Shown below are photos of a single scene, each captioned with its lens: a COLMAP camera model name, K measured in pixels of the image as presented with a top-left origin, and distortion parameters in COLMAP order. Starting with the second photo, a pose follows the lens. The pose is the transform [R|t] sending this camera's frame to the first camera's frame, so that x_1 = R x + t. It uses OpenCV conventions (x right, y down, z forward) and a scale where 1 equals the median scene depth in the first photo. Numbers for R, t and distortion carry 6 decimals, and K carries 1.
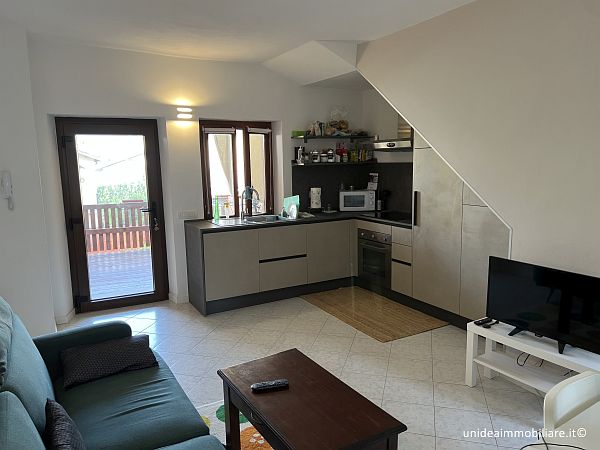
lens RADIAL K [[450.0, 0, 297.9], [0, 450.0, 224.3], [0, 0, 1]] dist [0.033428, -0.023122]
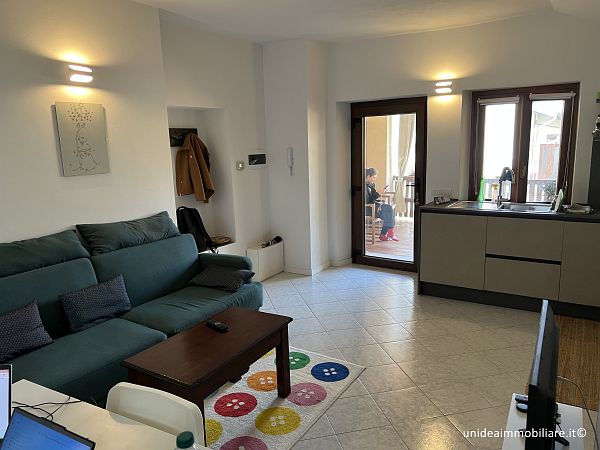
lens RADIAL K [[450.0, 0, 296.1], [0, 450.0, 224.6], [0, 0, 1]] dist [0.033428, -0.023122]
pose [[0.463179, 0.163710, -0.871013, 0.482975], [-0.106683, 0.985944, 0.128581, -0.046004], [0.879820, 0.033366, 0.474134, 0.264373]]
